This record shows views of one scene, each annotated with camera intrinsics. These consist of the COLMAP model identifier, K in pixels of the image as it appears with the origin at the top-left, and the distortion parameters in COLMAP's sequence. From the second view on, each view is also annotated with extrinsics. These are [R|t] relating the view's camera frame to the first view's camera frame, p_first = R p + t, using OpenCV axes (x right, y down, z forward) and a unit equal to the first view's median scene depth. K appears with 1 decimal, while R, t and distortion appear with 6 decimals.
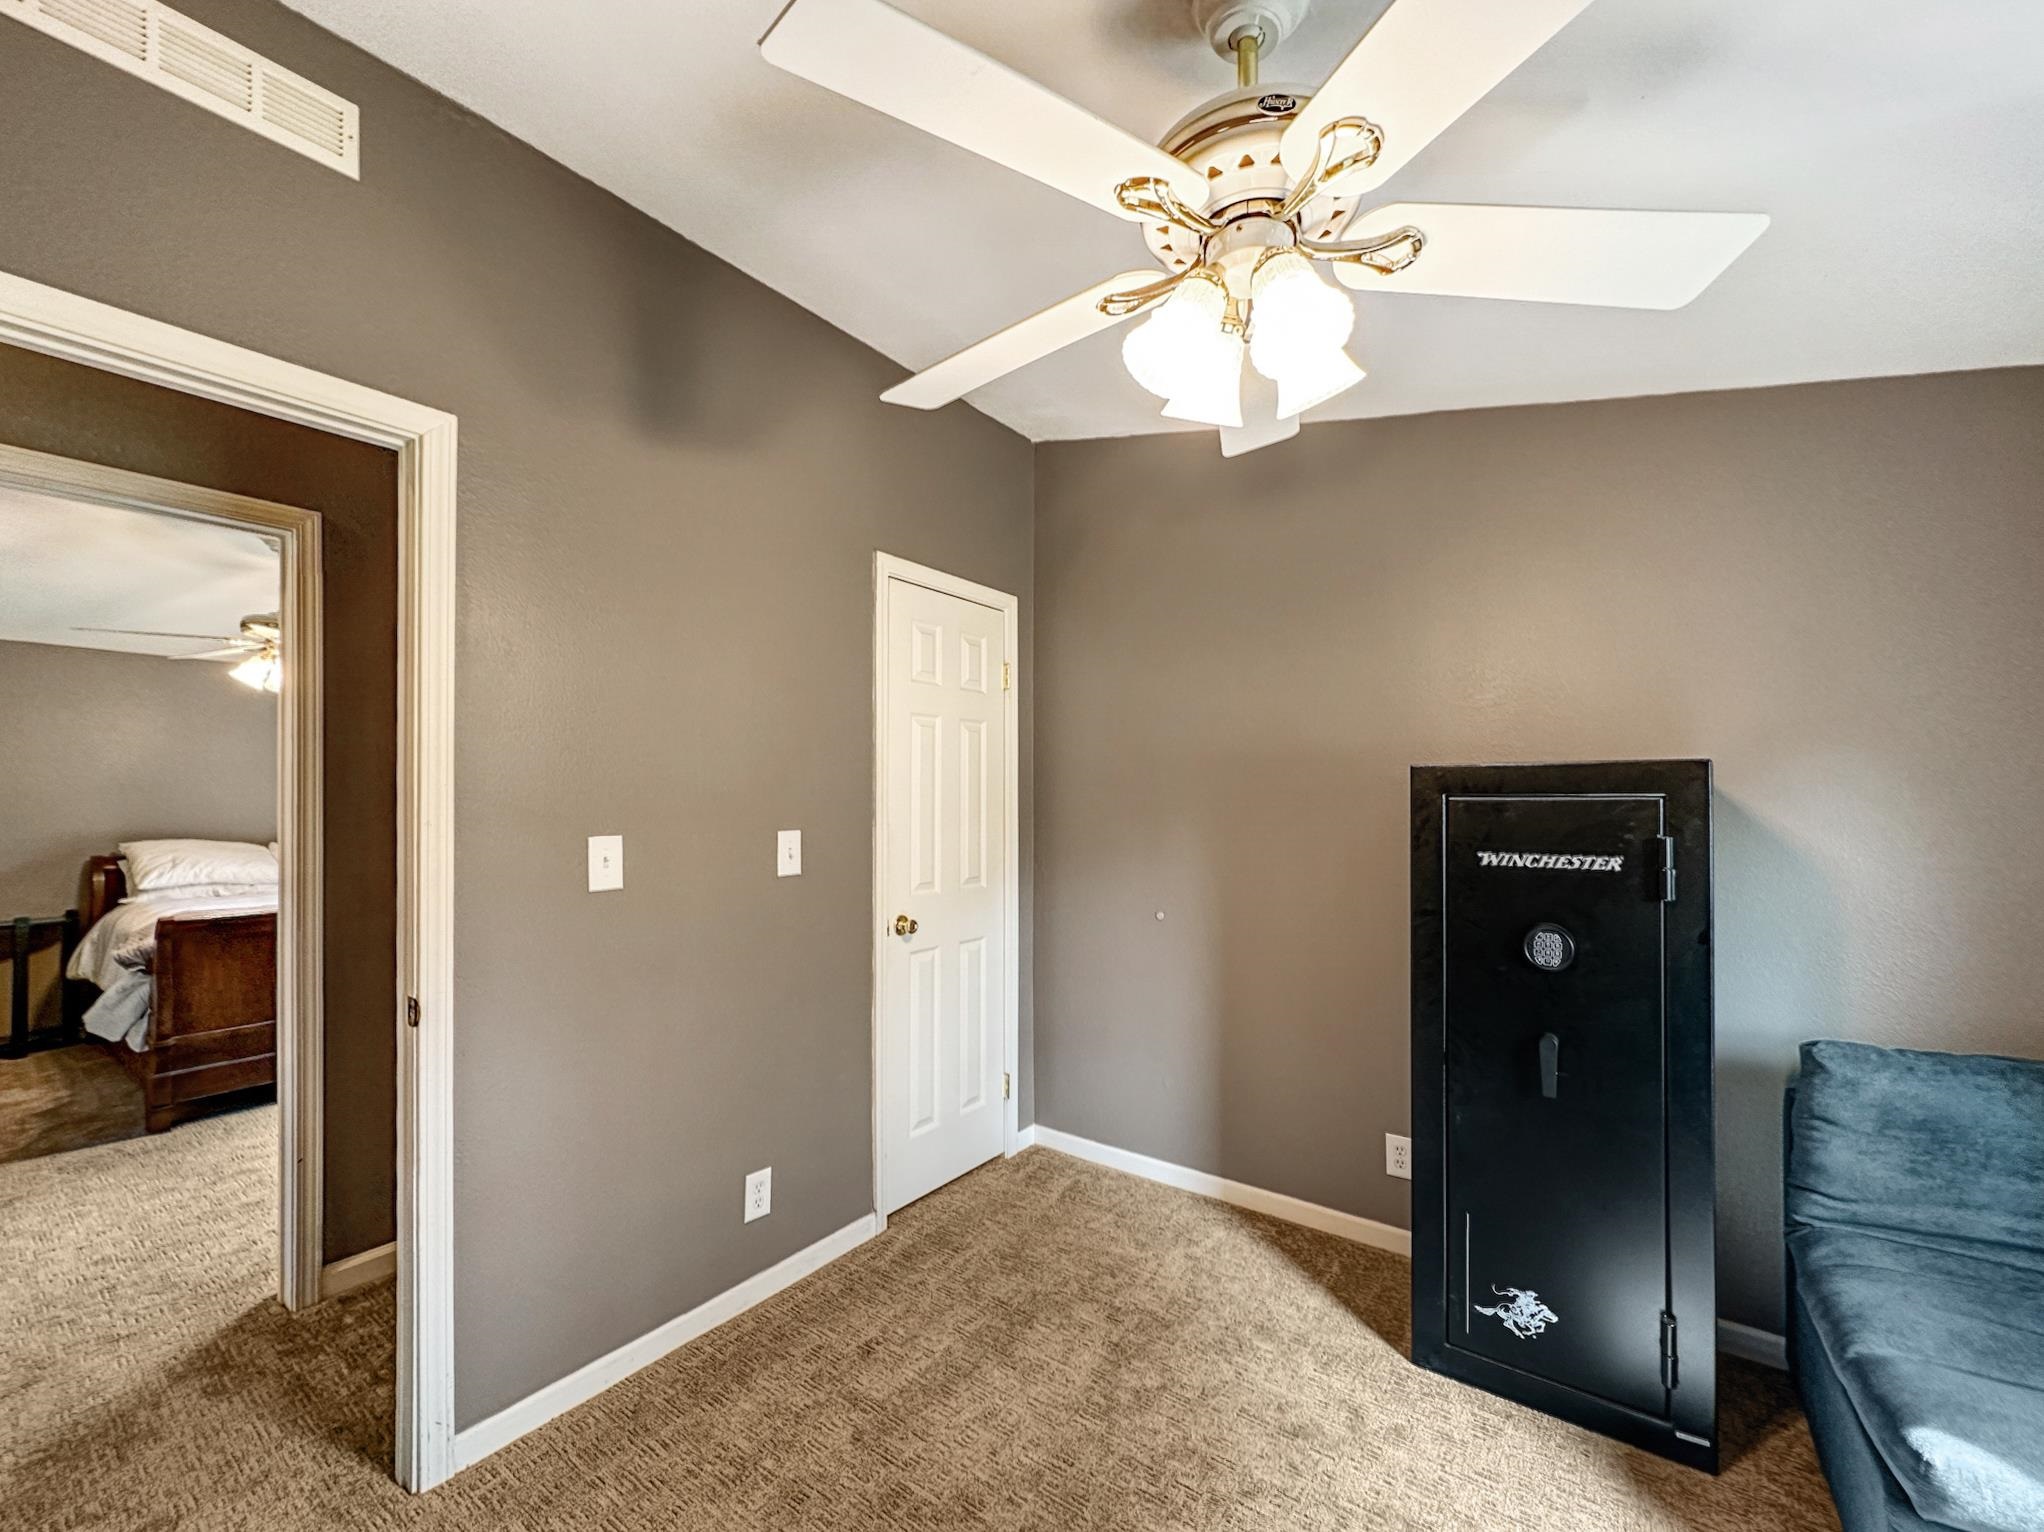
lens RADIAL K [[830.5, 0, 1017.2], [0, 830.5, 773.0], [0, 0, 1]] dist [0.001874, 0.000095]
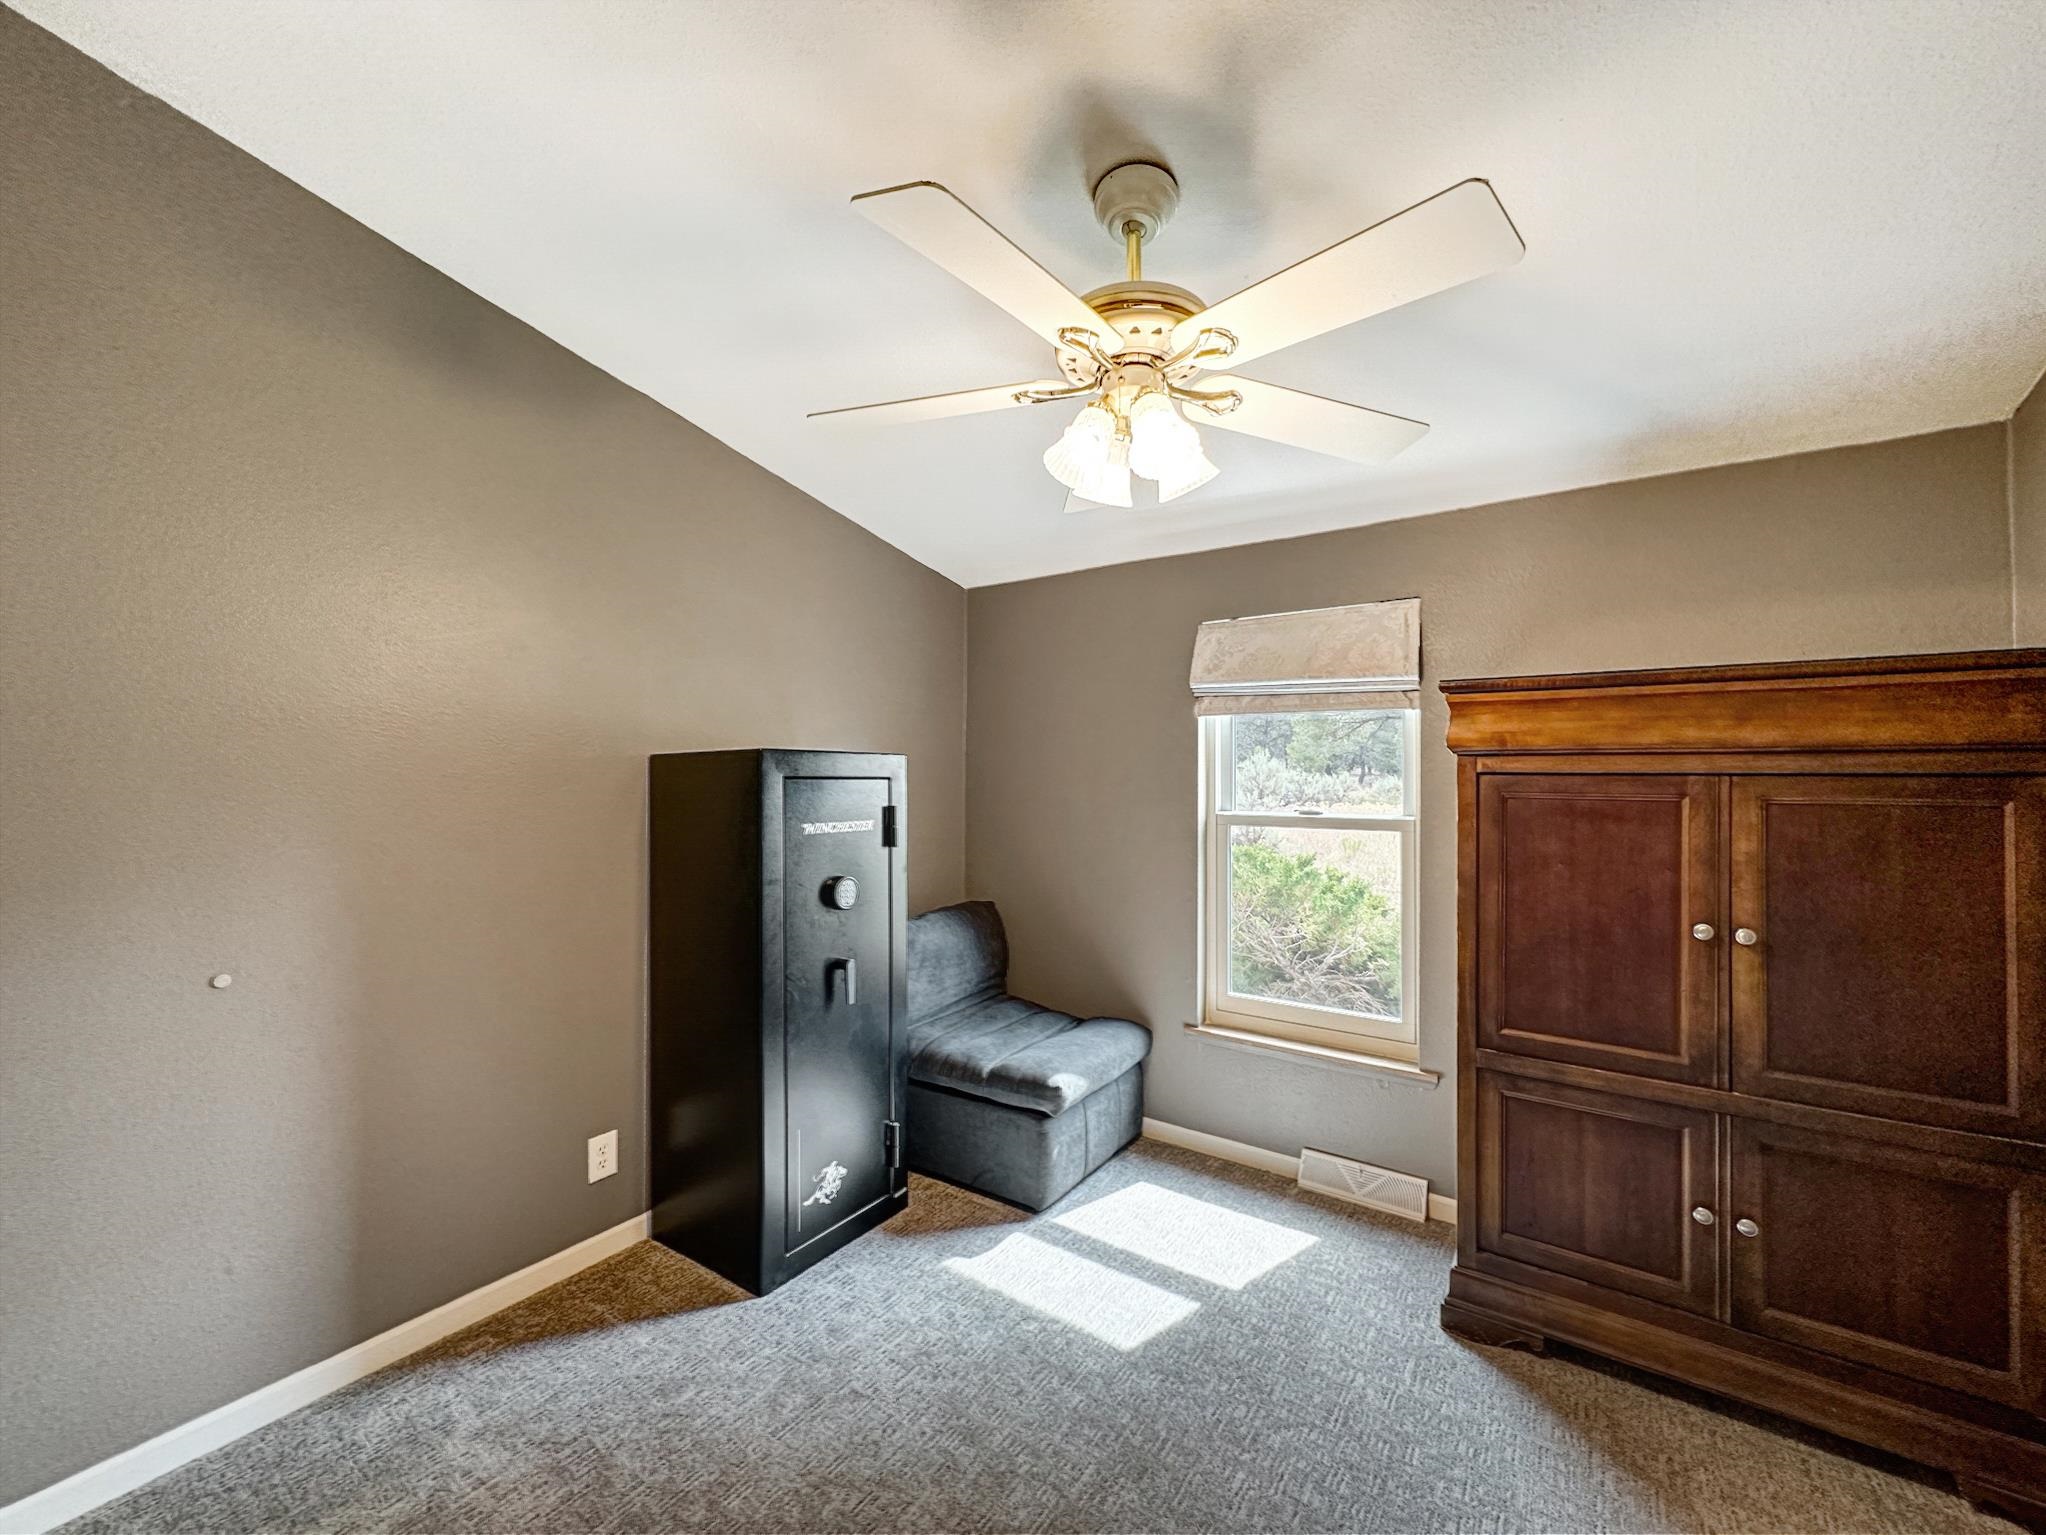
lens RADIAL K [[831.3, 0, 1011.0], [0, 831.3, 769.4], [0, 0, 1]] dist [0.001874, 0.000095]
pose [[-0.036602, 0.009502, 0.999285, -1.090681], [-0.039501, 0.999160, -0.010947, 0.032352], [-0.998549, -0.039874, -0.036196, 1.279360]]
